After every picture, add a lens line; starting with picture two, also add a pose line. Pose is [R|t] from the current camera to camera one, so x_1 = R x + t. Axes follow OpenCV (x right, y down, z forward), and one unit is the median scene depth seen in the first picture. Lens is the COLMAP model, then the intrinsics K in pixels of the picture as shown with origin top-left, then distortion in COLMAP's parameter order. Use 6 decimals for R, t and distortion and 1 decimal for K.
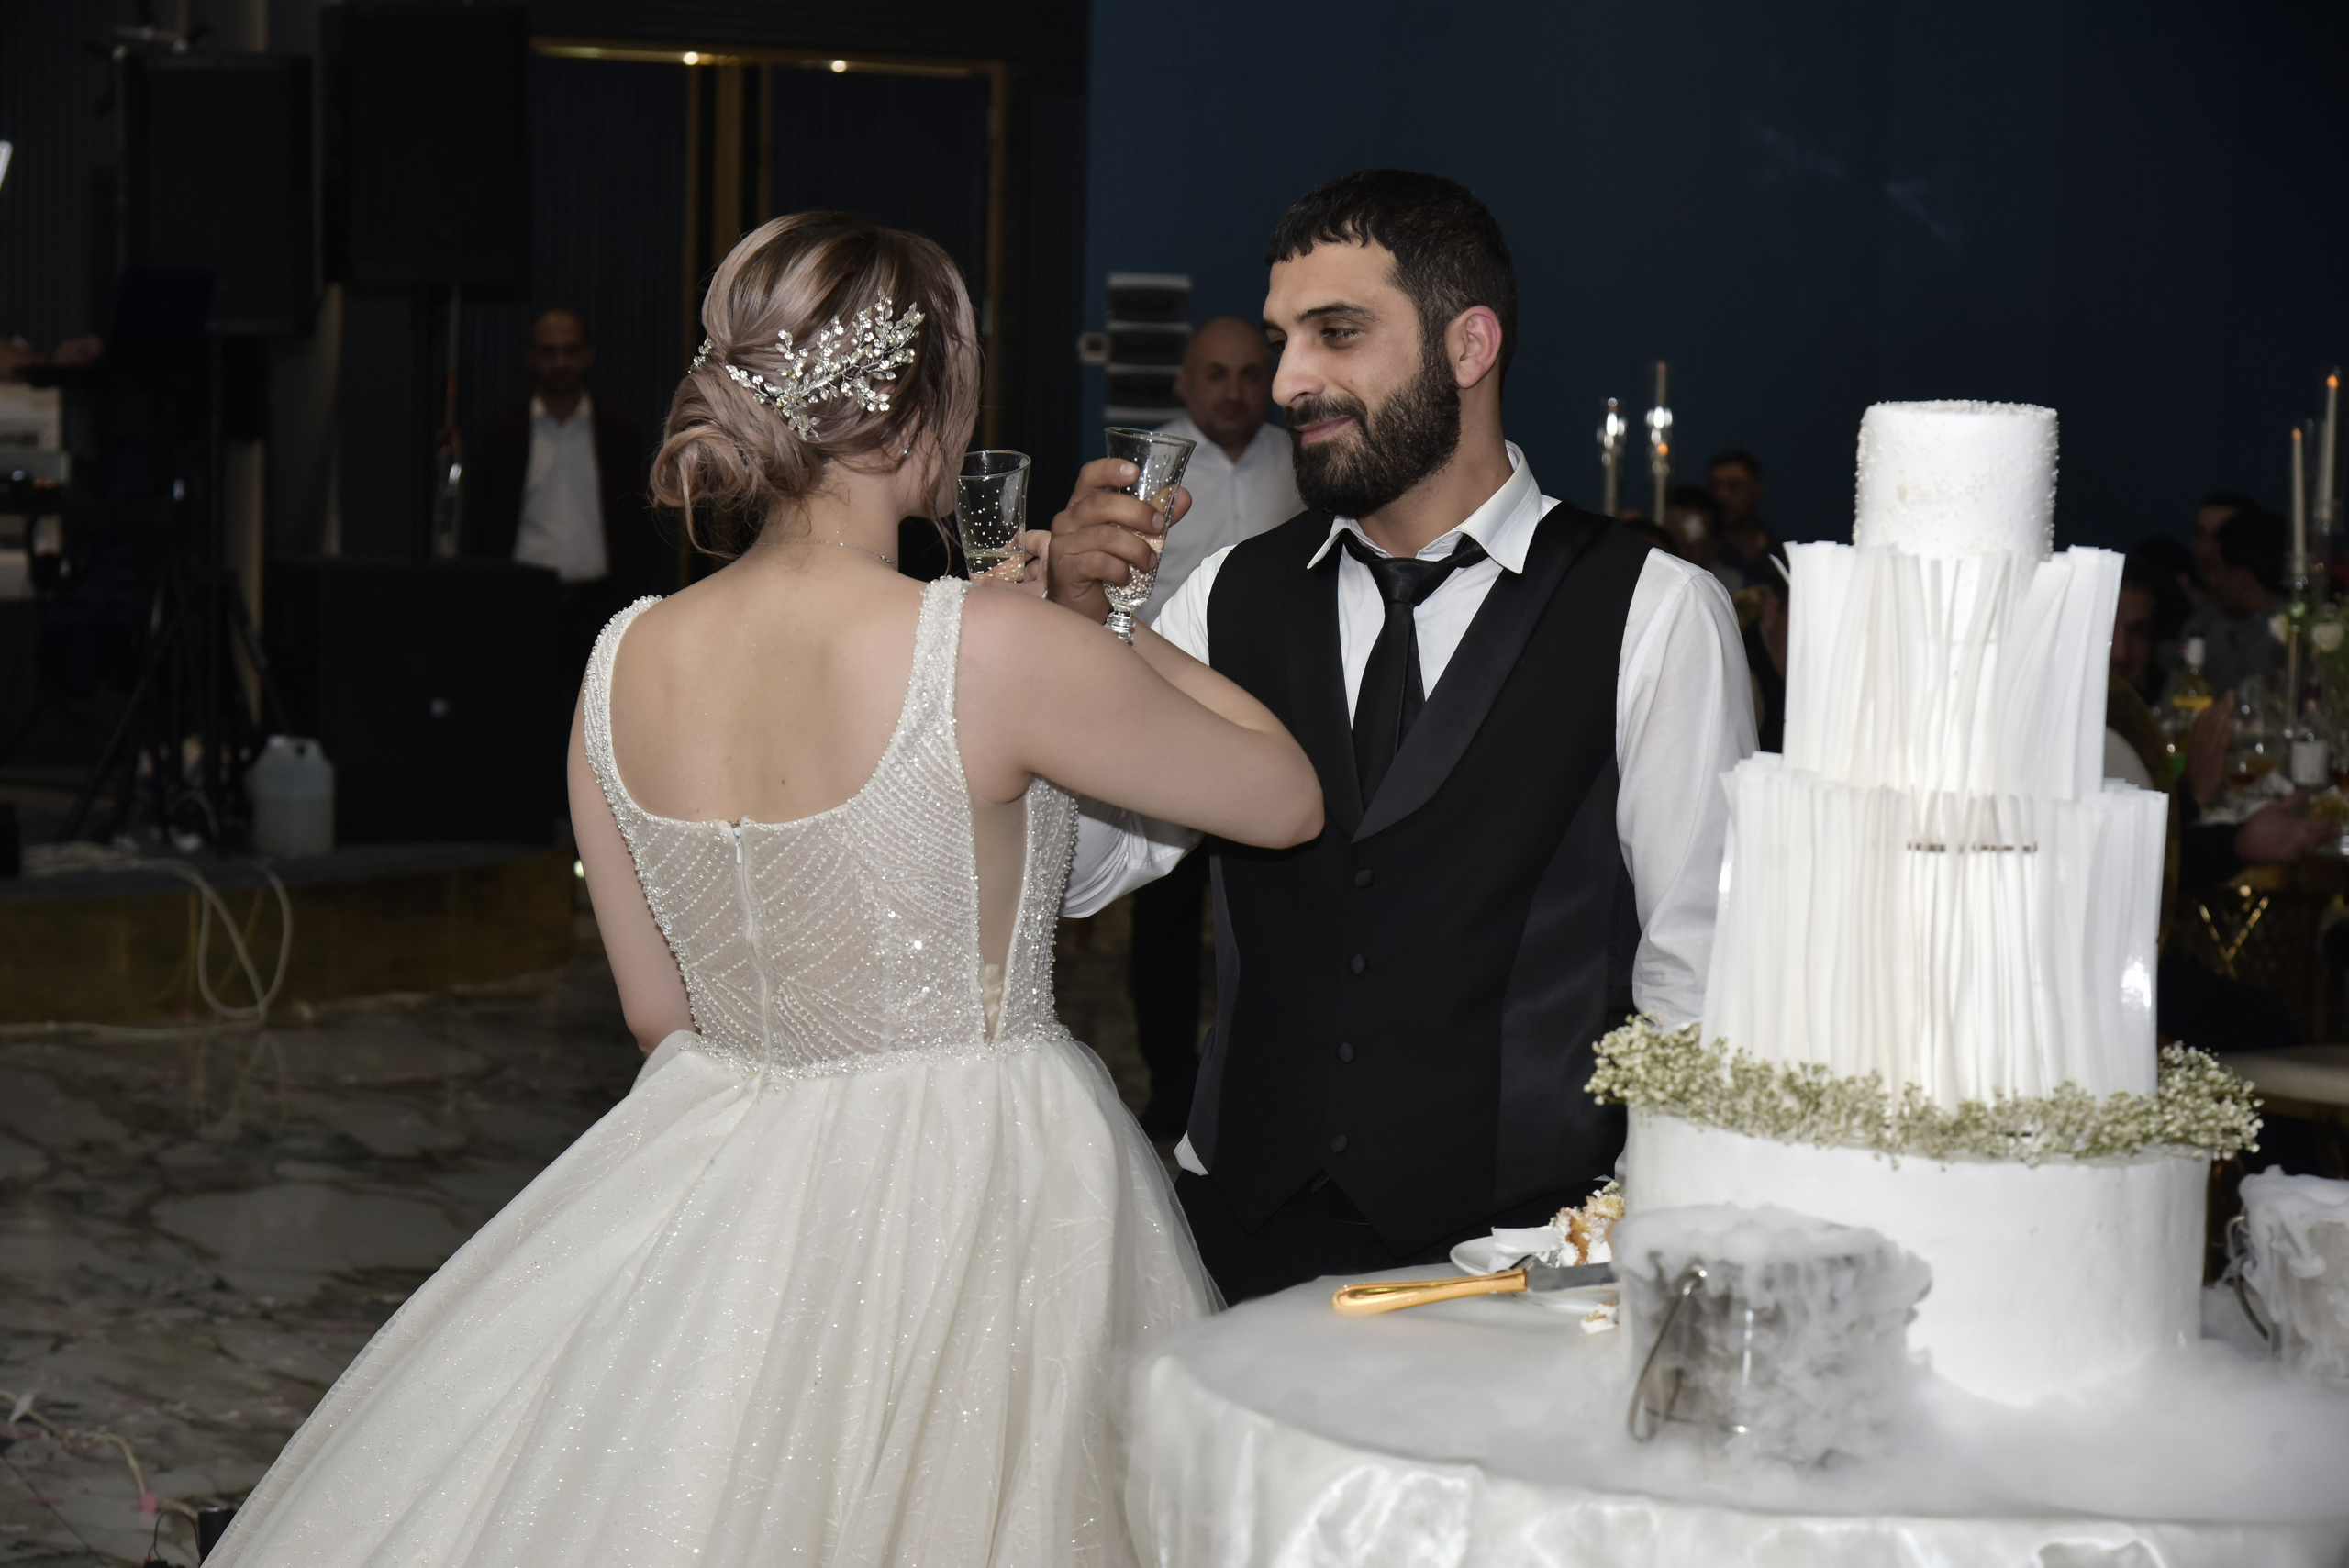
lens RADIAL K [[5086.2, 0, 1174.5], [0, 5086.2, 784.0], [0, 0, 1]] dist [-0.030487, -0.034073]
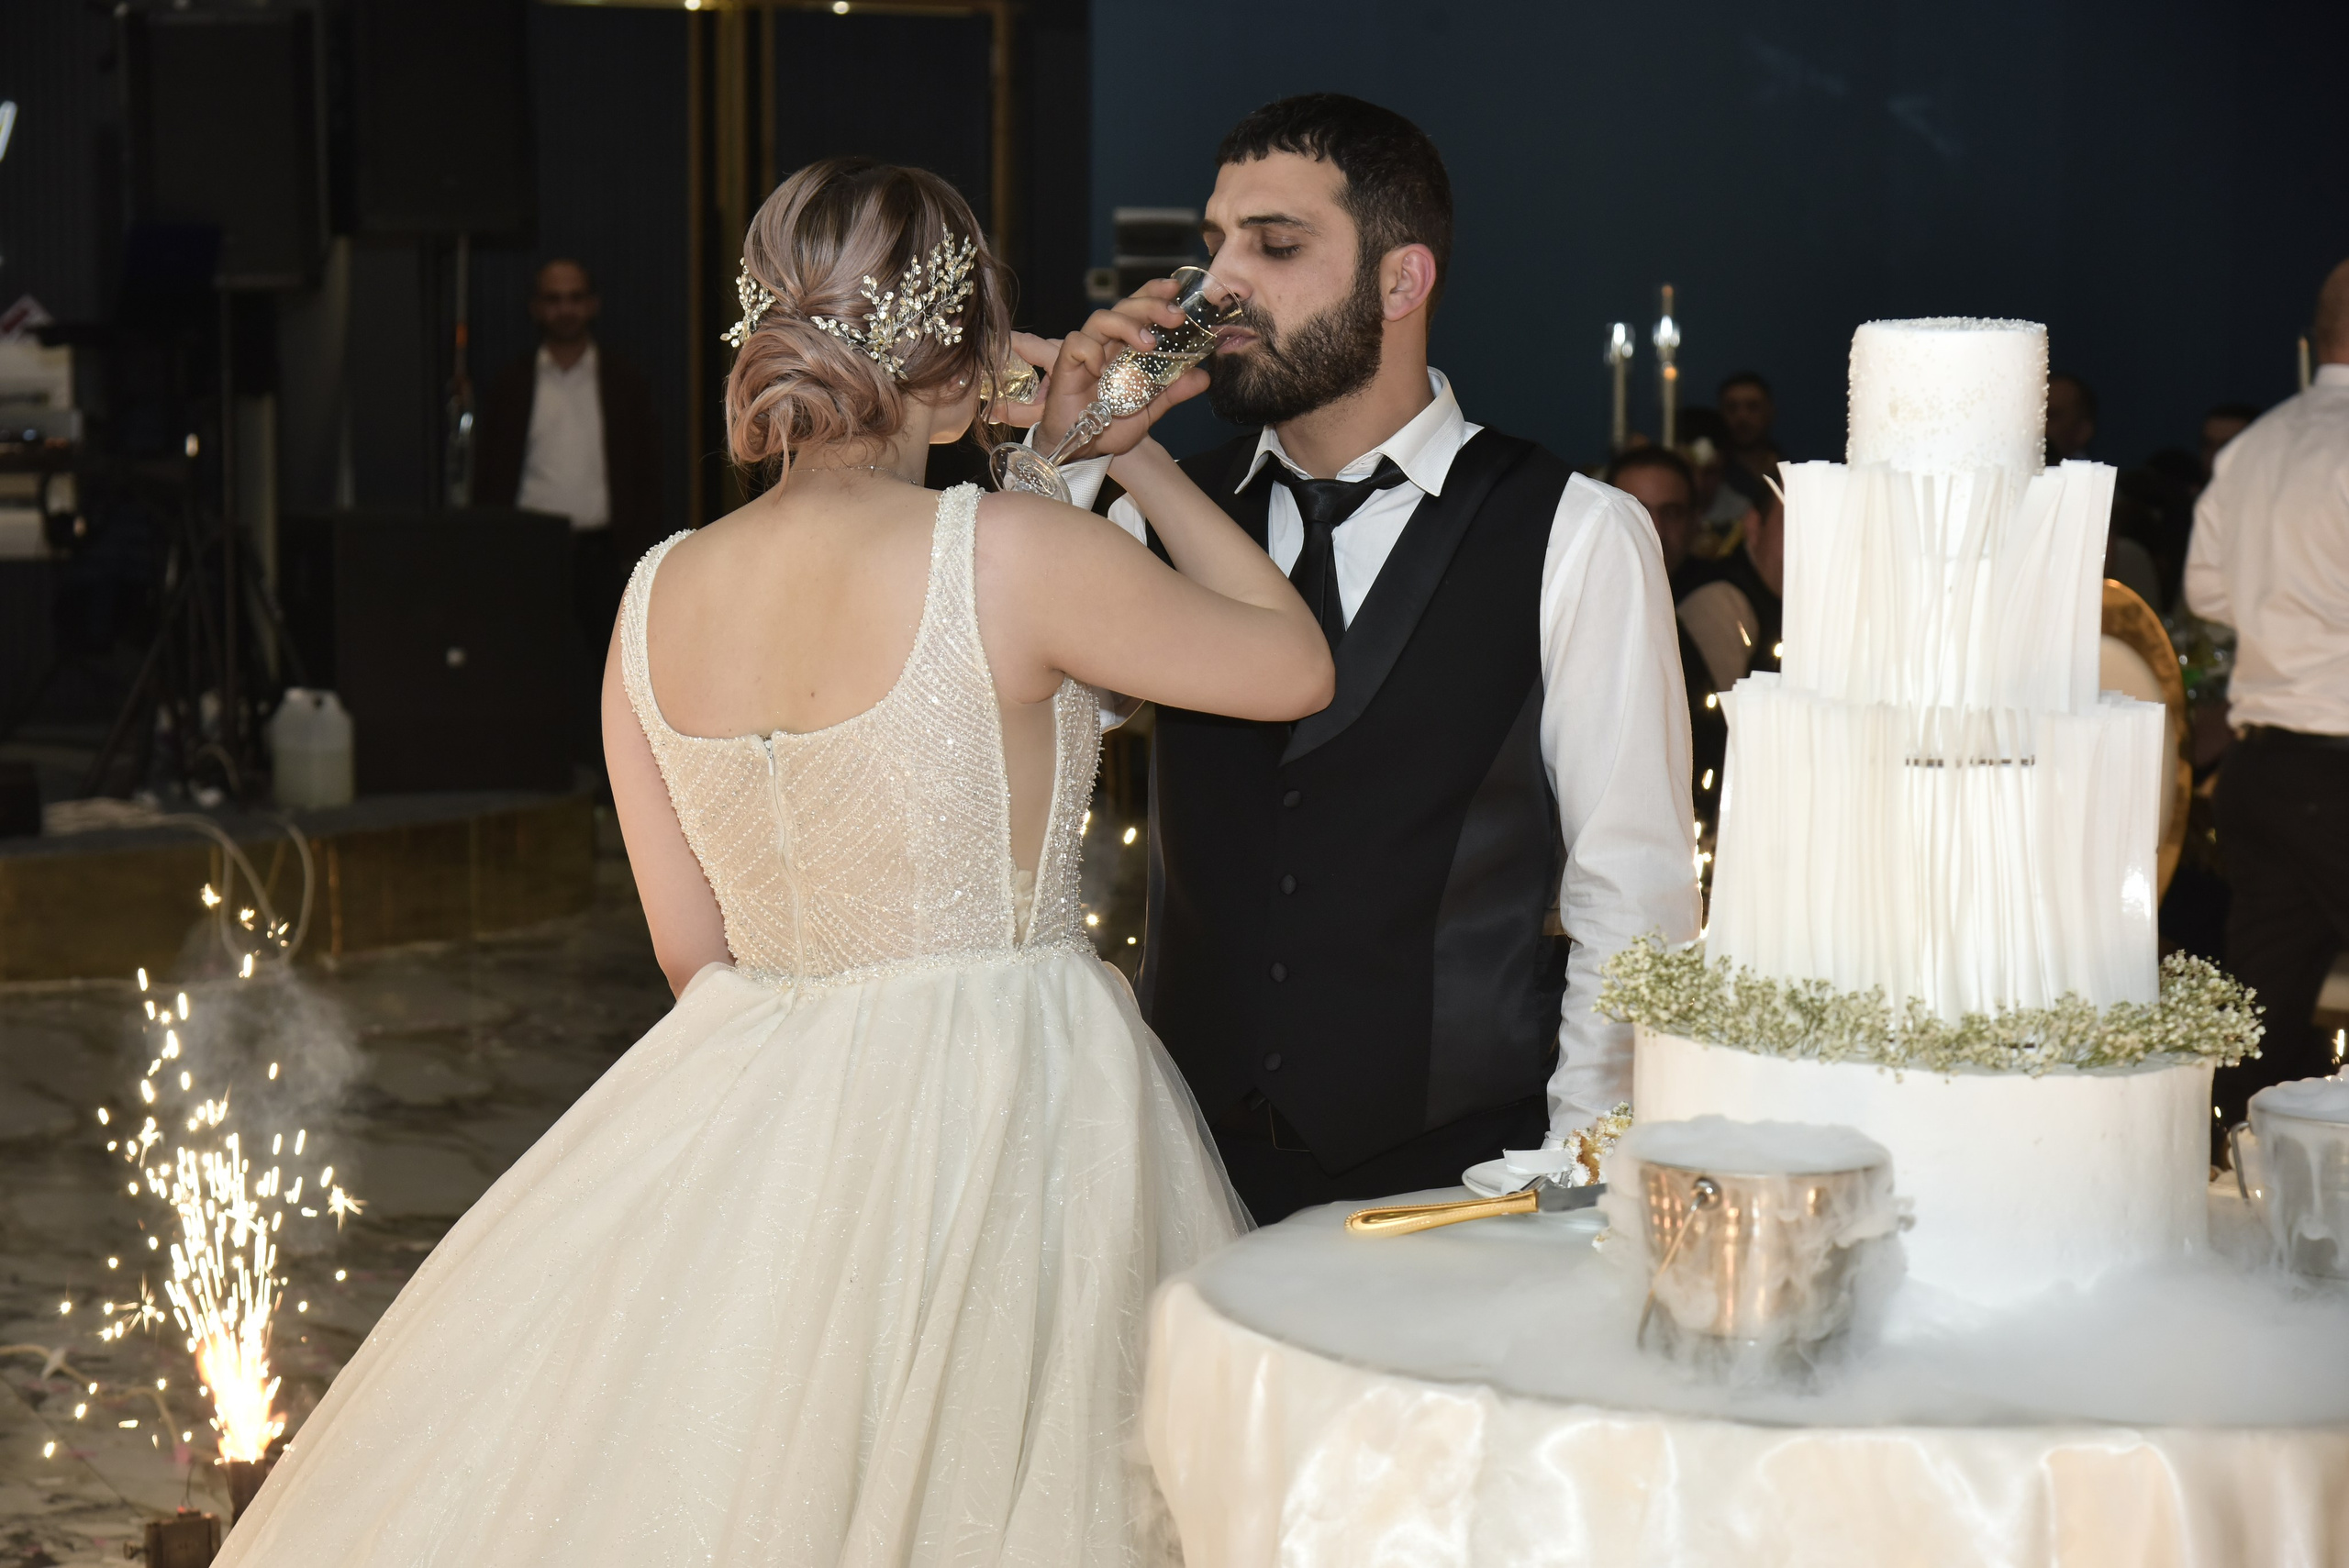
lens RADIAL K [[5086.2, 0, 1174.5], [0, 5086.2, 784.0], [0, 0, 1]] dist [-0.030487, -0.034073]
pose [[0.999758, -0.021493, -0.004587, 0.003987], [0.021550, 0.999685, 0.012890, 0.000515], [0.004308, -0.012986, 0.999906, -0.006161]]
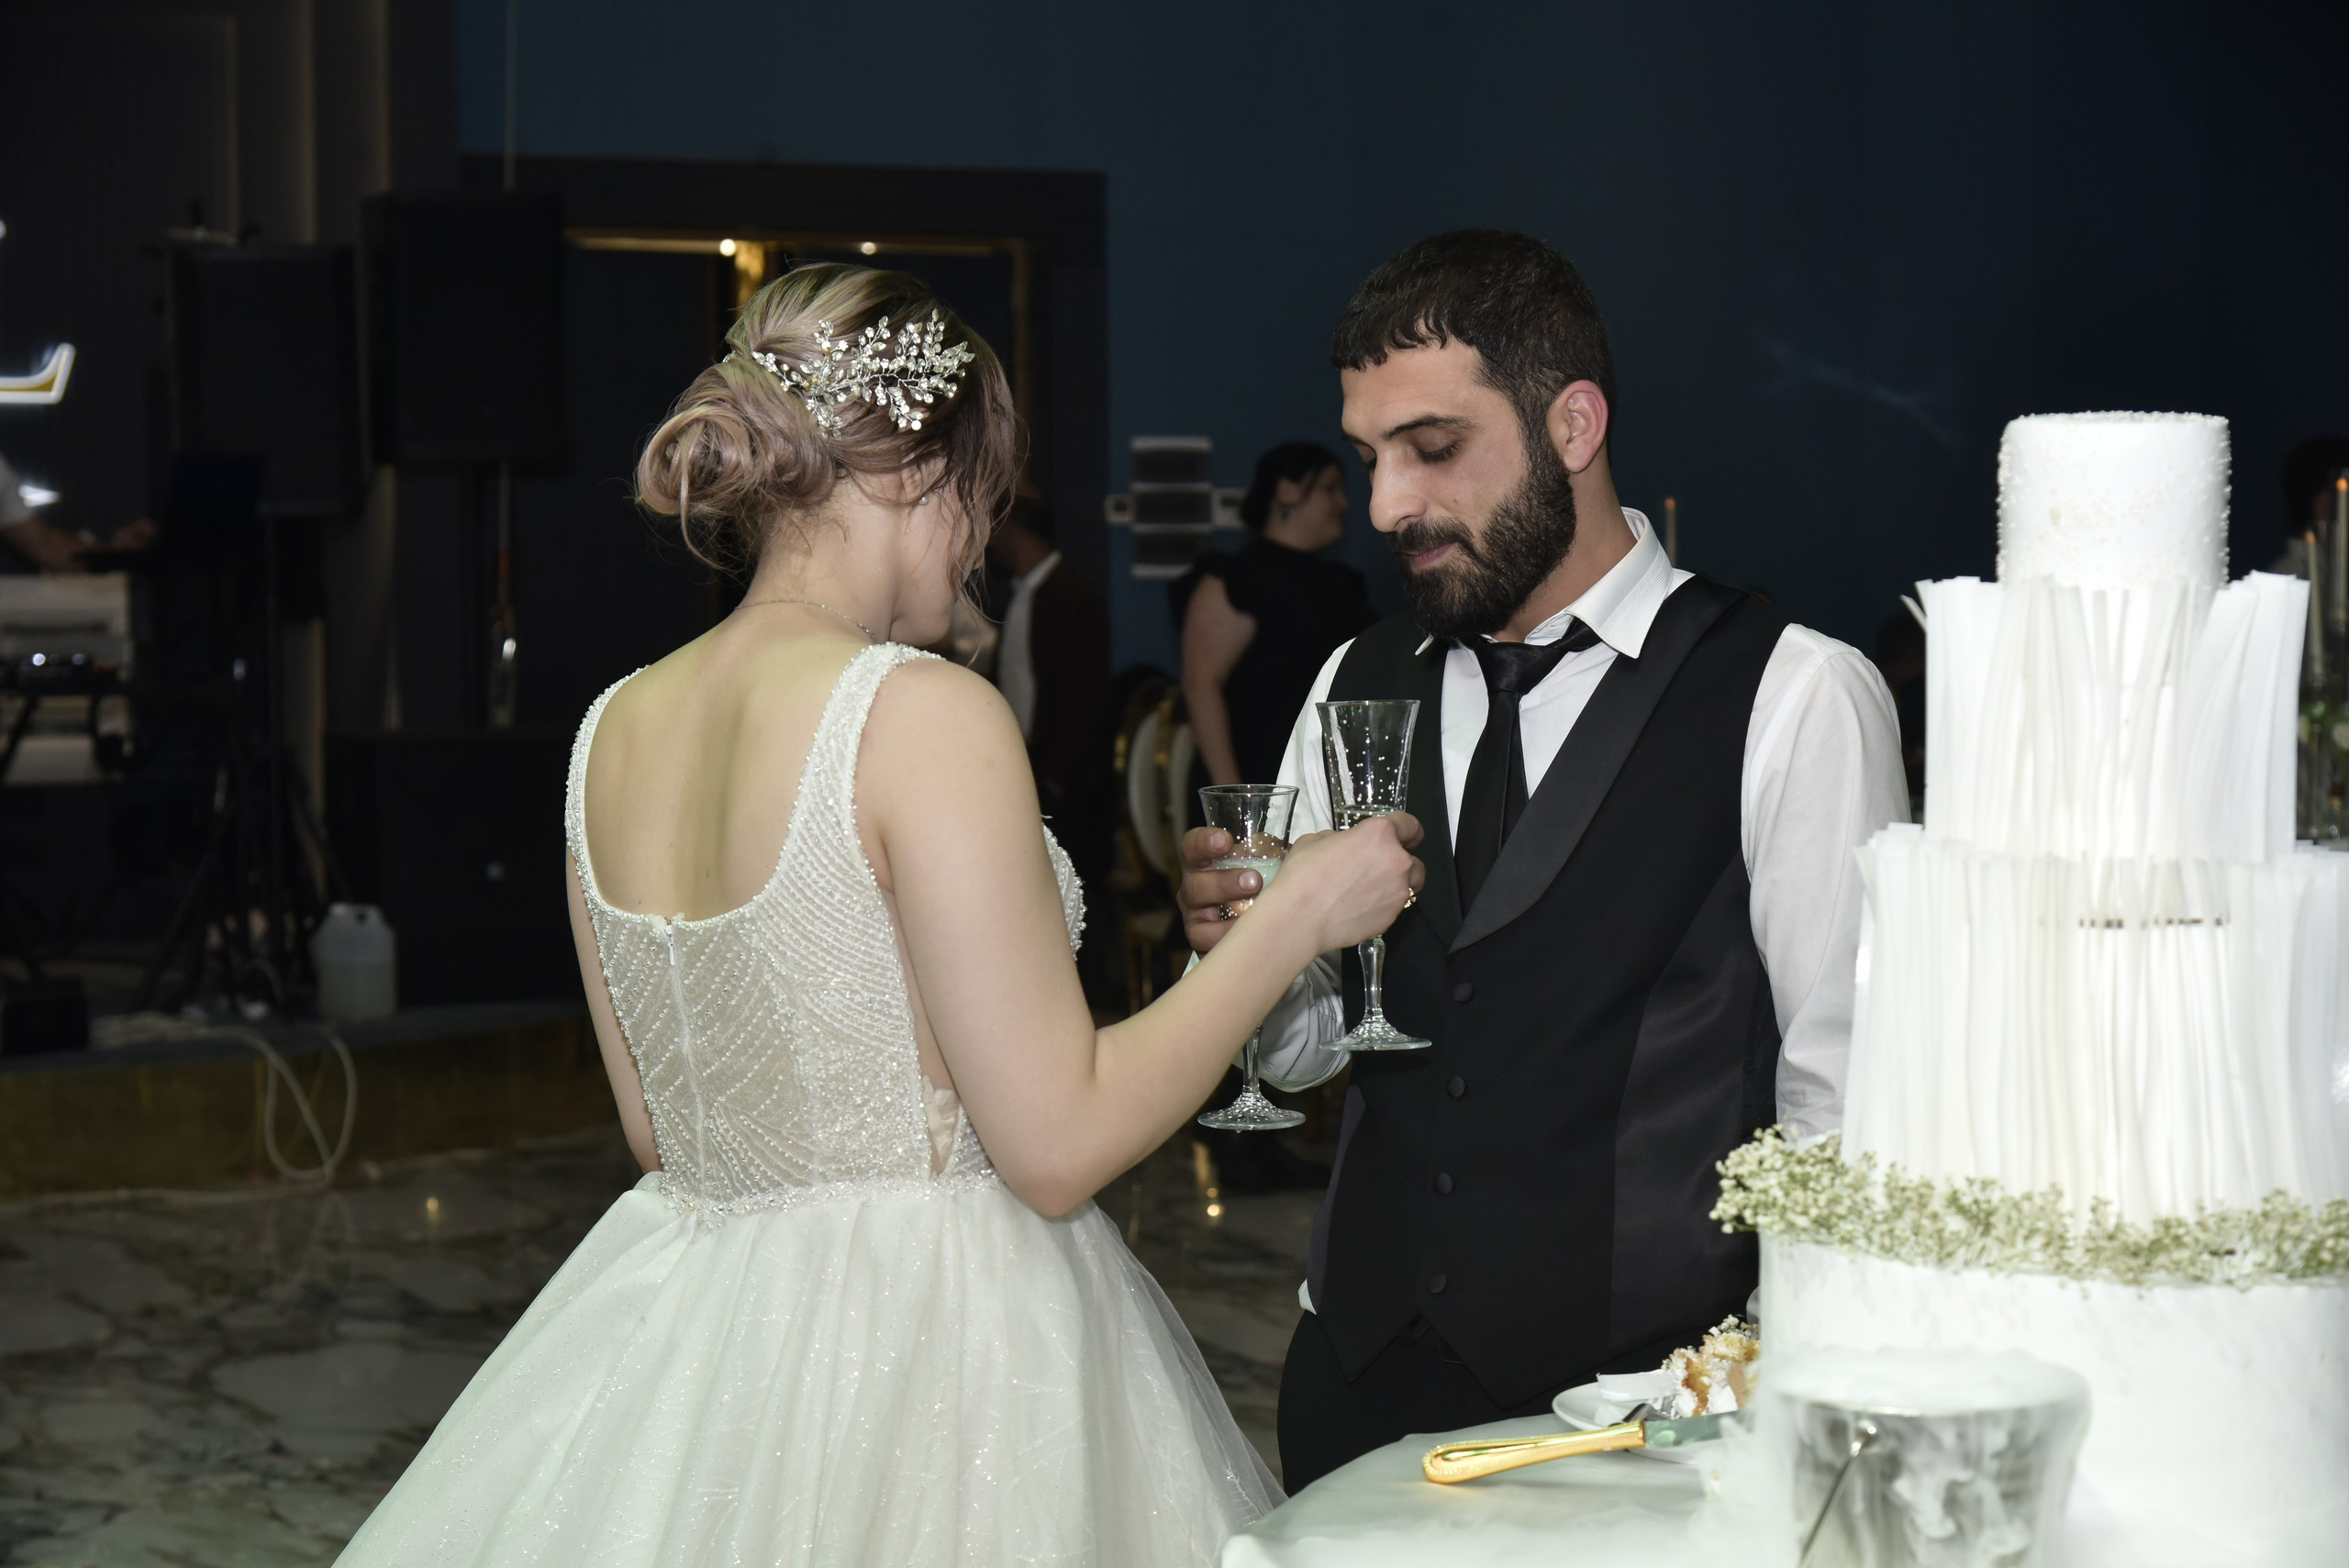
lens RADIAL K [[4664.8, 0, 1174.5], [0, 4664.8, 784.0], [0, 0, 1]] dist [-0.030428, -0.036362]
pose [[0.999457, -0.032440, -0.005771, -0.004079], [0.032234, 0.998942, -0.032793, 0.009467], [0.006829, 0.032590, 0.999445, 0.201613]]
